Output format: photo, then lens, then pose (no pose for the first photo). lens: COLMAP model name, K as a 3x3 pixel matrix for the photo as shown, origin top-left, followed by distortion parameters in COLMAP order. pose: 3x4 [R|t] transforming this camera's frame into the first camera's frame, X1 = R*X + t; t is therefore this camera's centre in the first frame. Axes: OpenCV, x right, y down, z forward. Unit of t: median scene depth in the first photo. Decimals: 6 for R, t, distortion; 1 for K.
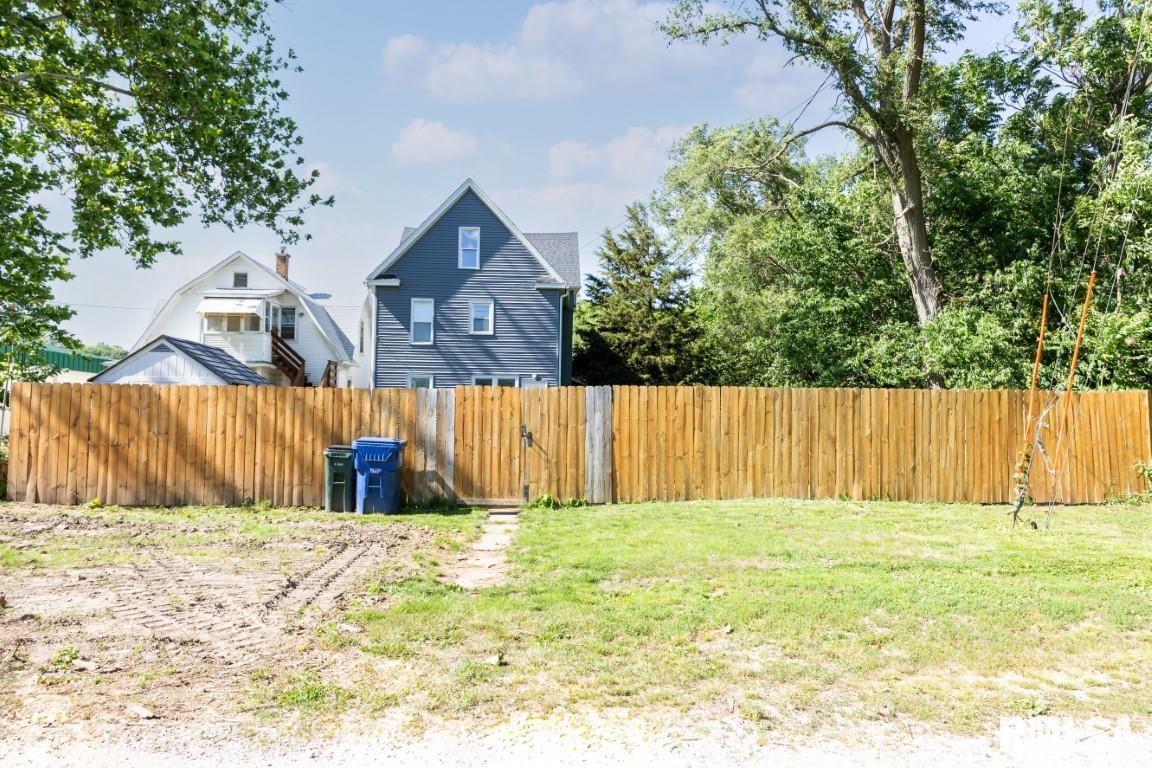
lens RADIAL K [[745.5, 0, 582.6], [0, 745.5, 382.6], [0, 0, 1]] dist [-0.048826, 0.016578]
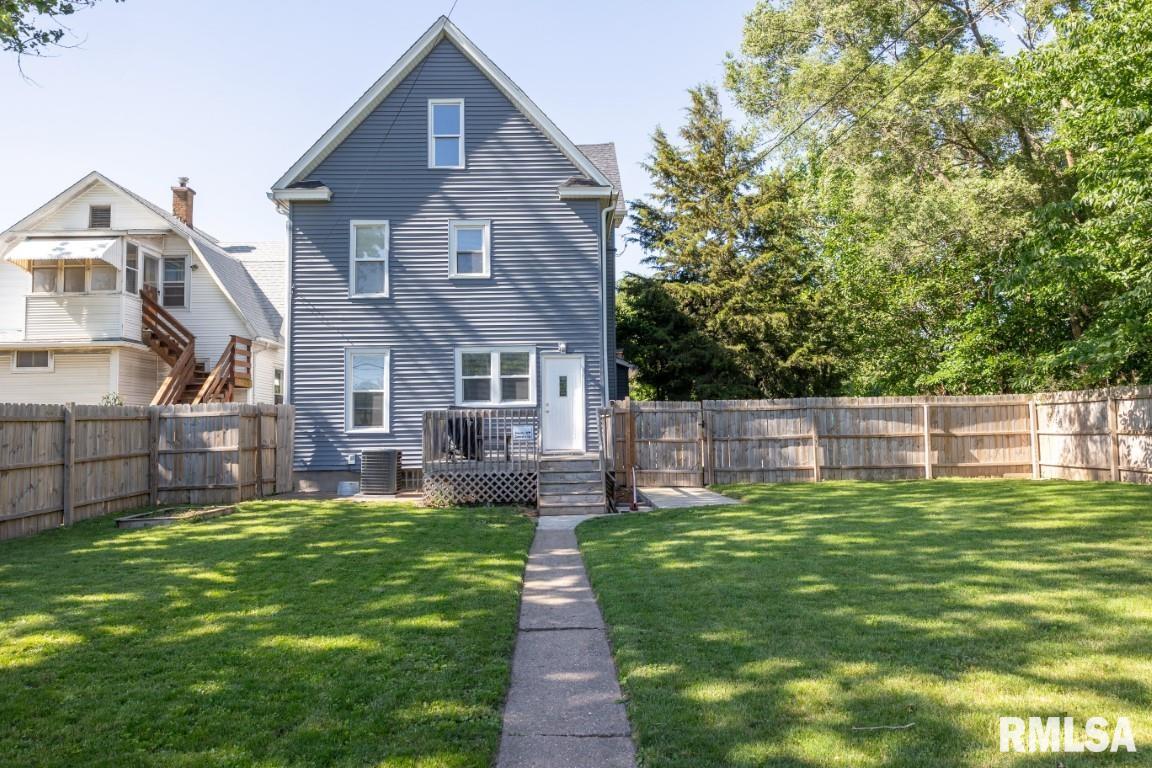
lens RADIAL K [[745.5, 0, 573.0], [0, 745.5, 387.8], [0, 0, 1]] dist [-0.048826, 0.016578]
pose [[0.999529, -0.024515, -0.018455, -0.042479], [0.024601, 0.999687, 0.004493, 0.018804], [0.018339, -0.004945, 0.999820, 0.379462]]
